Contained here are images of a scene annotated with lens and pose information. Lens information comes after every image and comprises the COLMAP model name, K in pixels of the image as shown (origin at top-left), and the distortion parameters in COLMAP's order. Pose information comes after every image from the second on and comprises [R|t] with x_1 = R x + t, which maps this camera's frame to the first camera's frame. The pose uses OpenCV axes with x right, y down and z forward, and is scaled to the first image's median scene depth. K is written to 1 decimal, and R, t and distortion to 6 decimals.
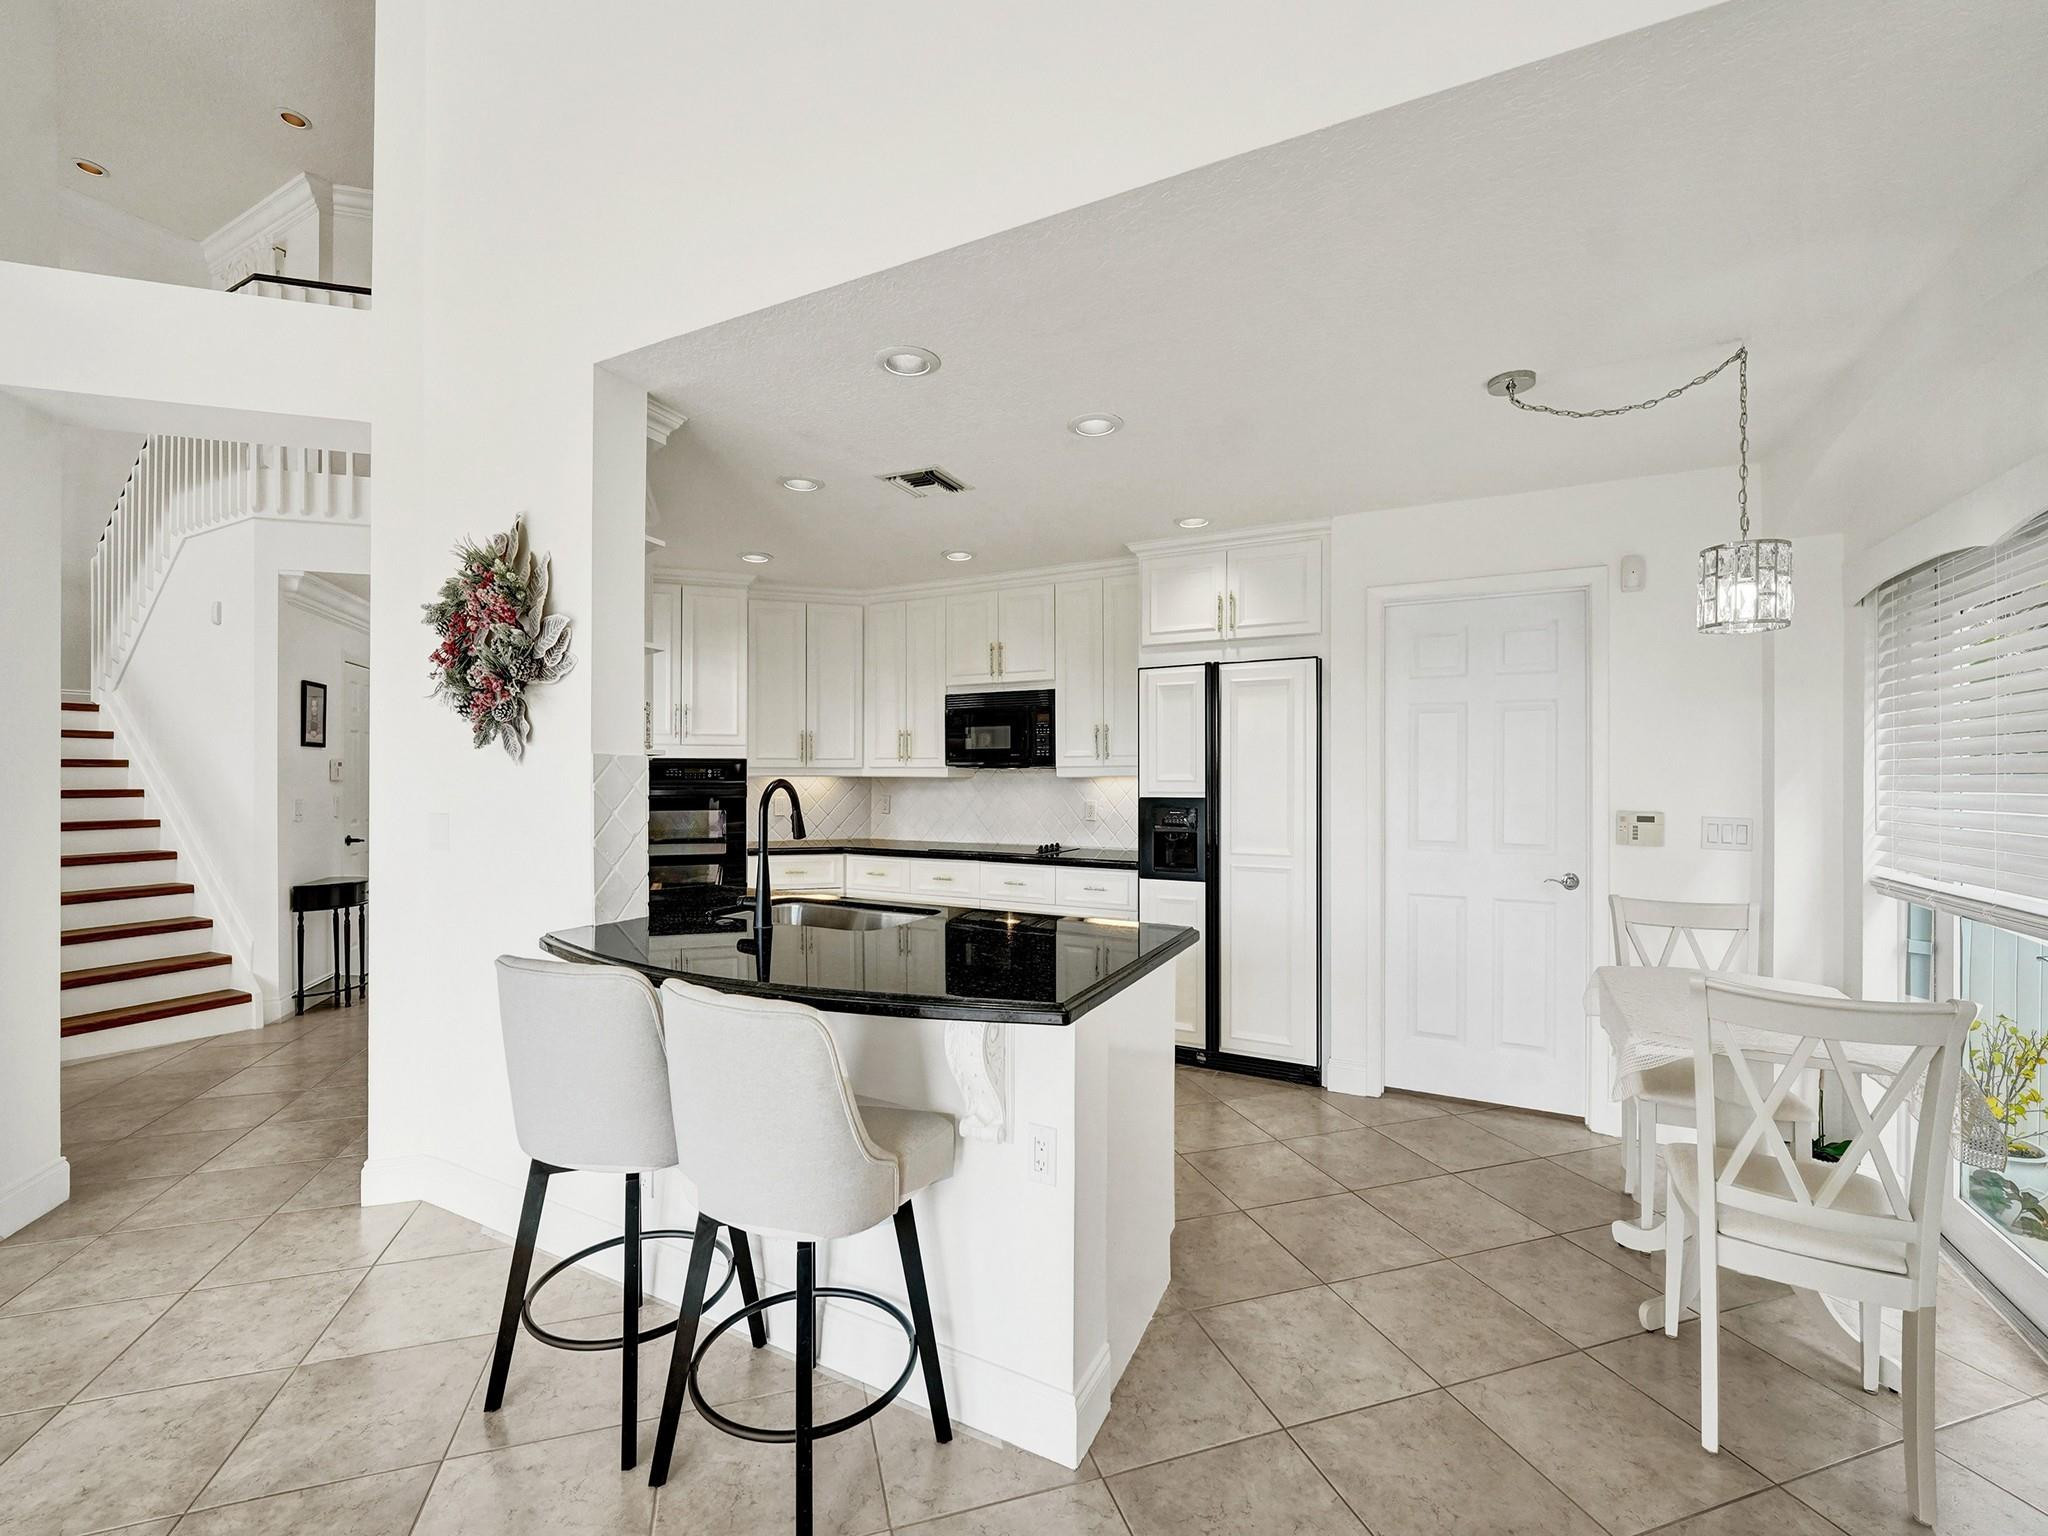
lens RADIAL K [[842.0, 0, 1012.5], [0, 842.0, 776.9], [0, 0, 1]] dist [-0.004522, -0.001044]
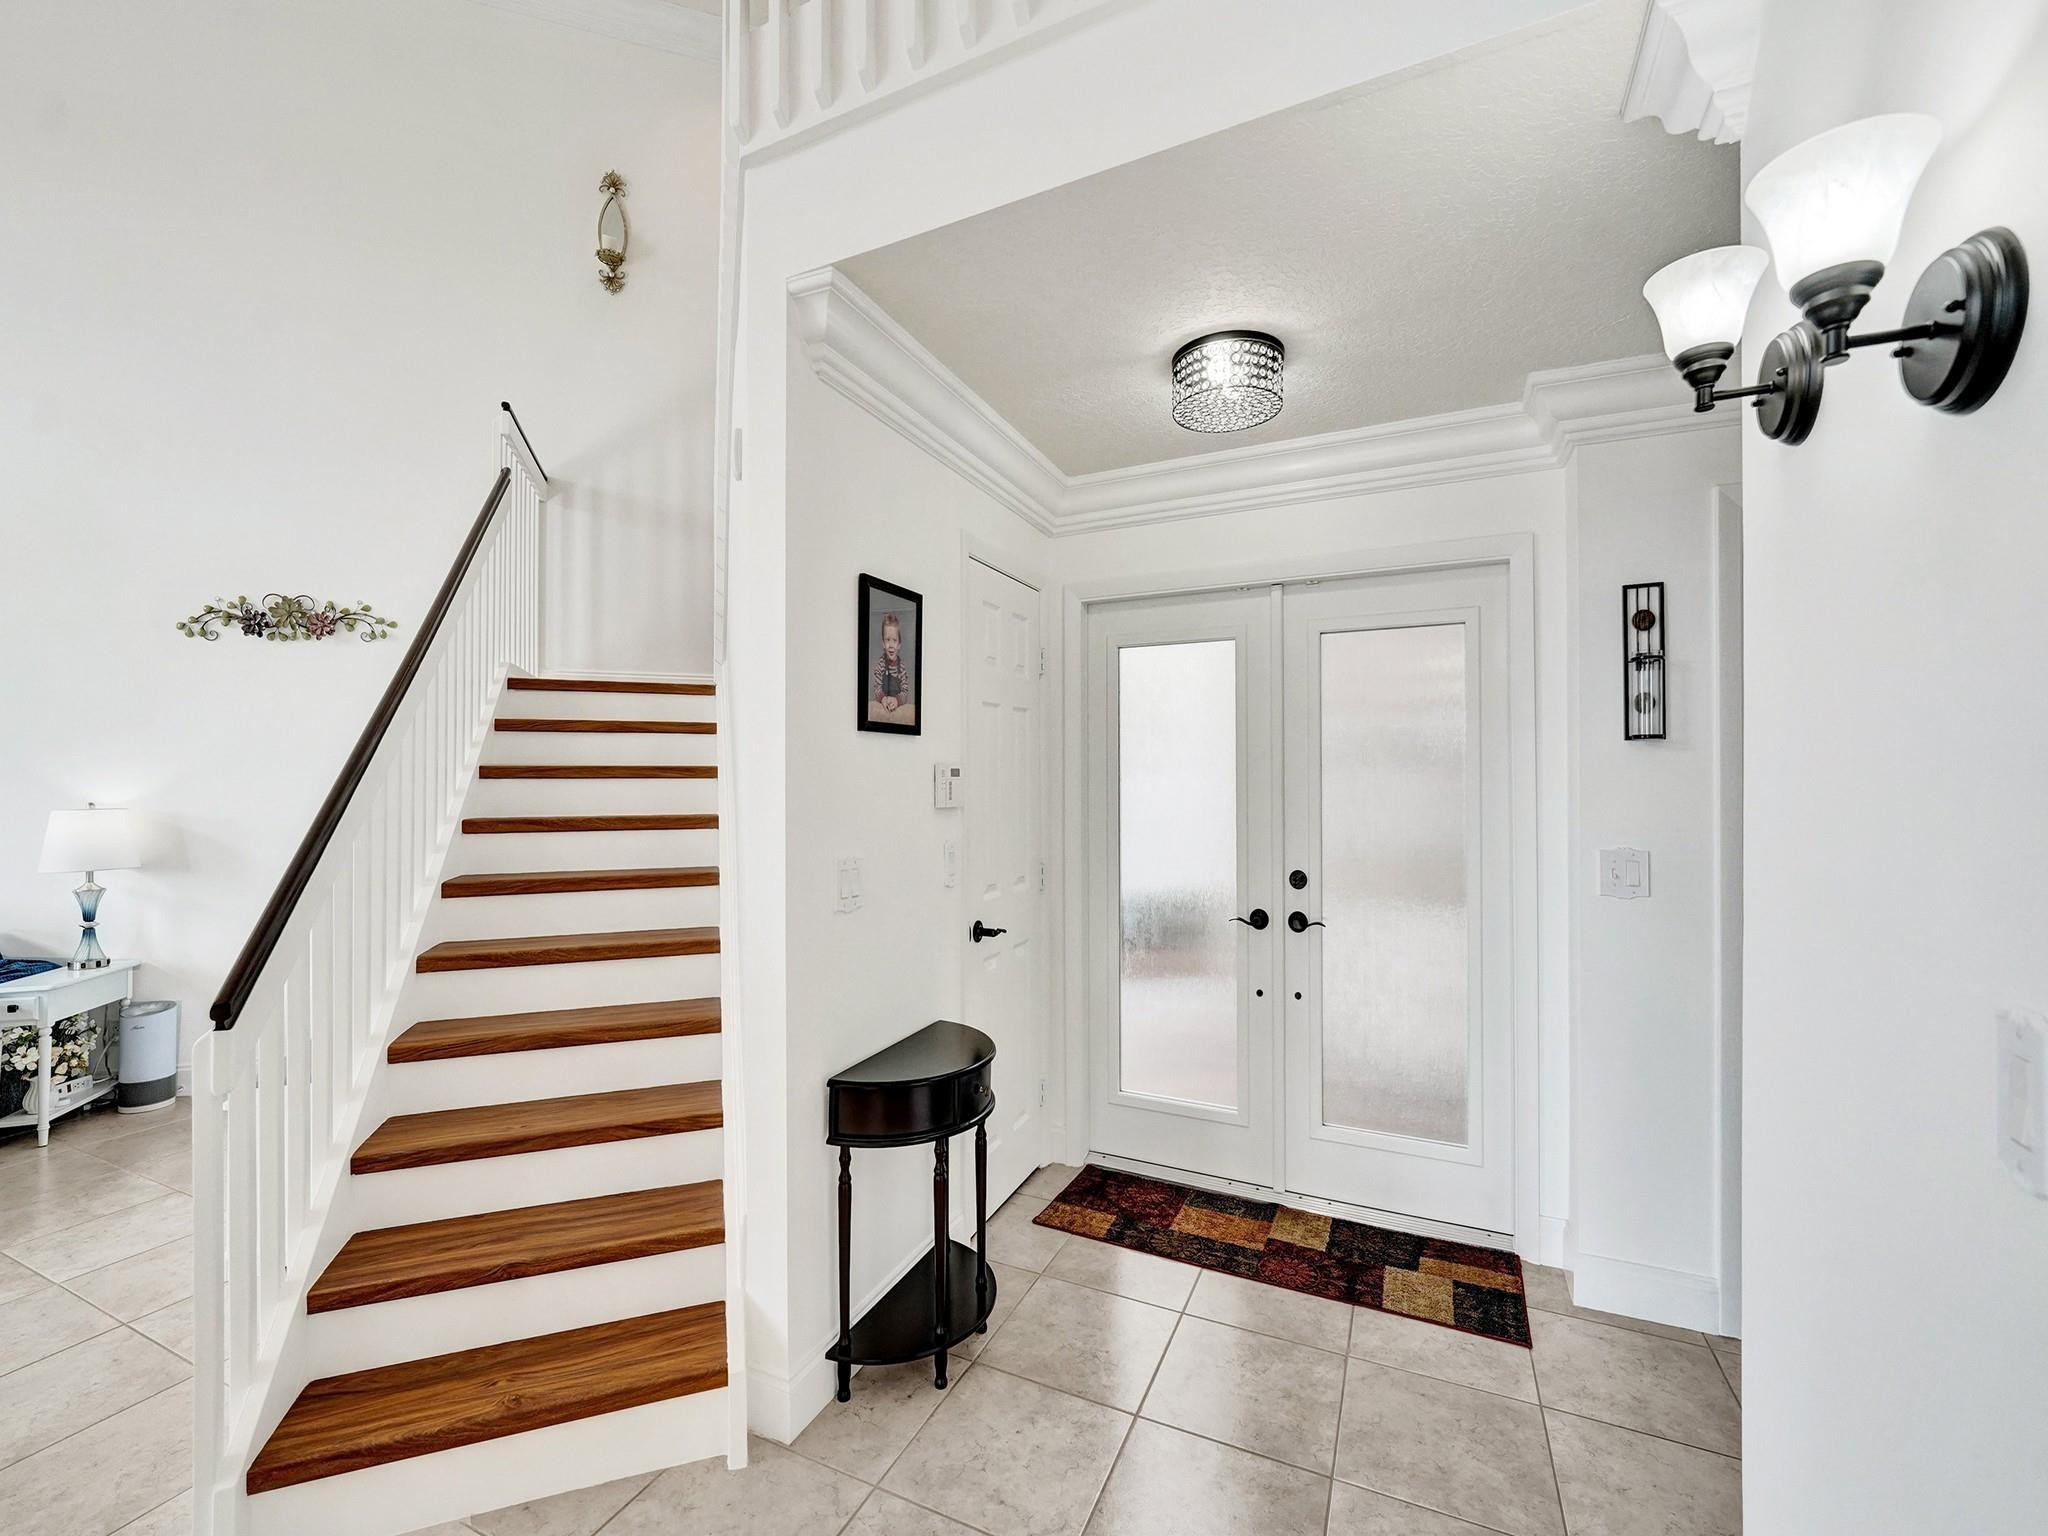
lens RADIAL K [[853.4, 0, 1004.1], [0, 853.4, 769.9], [0, 0, 1]] dist [-0.008366, 0.001883]
pose [[0.725473, -0.007944, -0.688205, -0.497375], [-0.000861, 0.999922, -0.012451, -0.012071], [0.688250, 0.009626, 0.725409, 0.734471]]
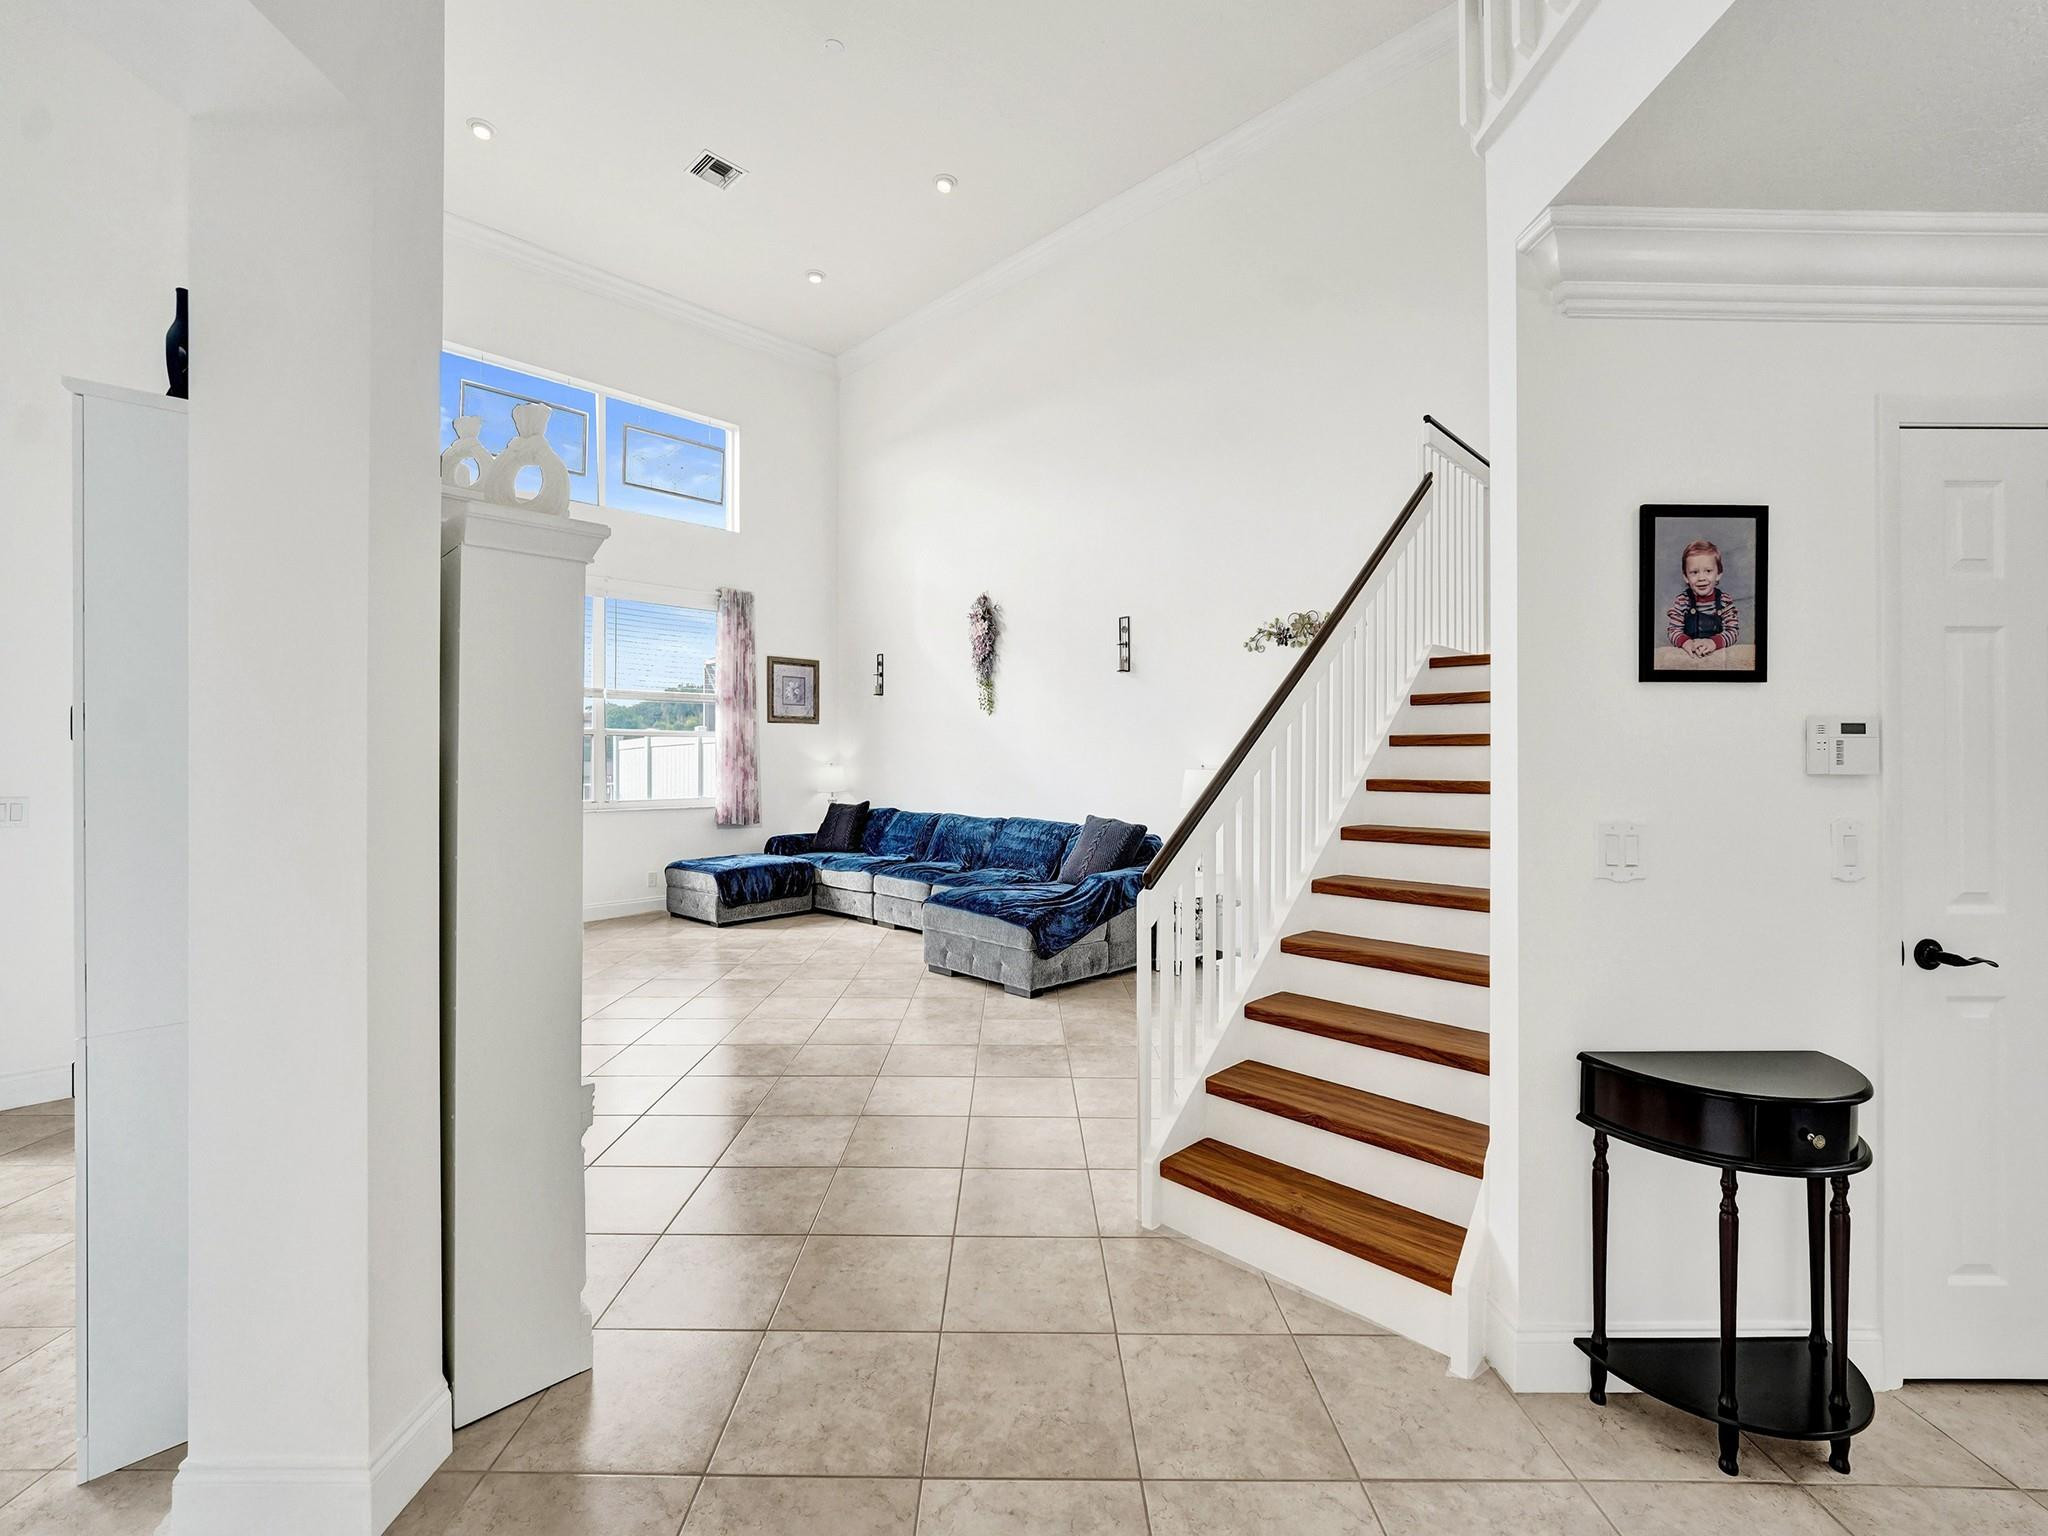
lens RADIAL K [[839.0, 0, 1012.6], [0, 839.0, 750.4], [0, 0, 1]] dist [-0.008796, -0.000692]
pose [[-0.301205, -0.007335, -0.953531, -0.404652], [-0.008528, 0.999951, -0.004998, -0.002125], [0.953521, 0.006626, -0.301253, 0.837989]]
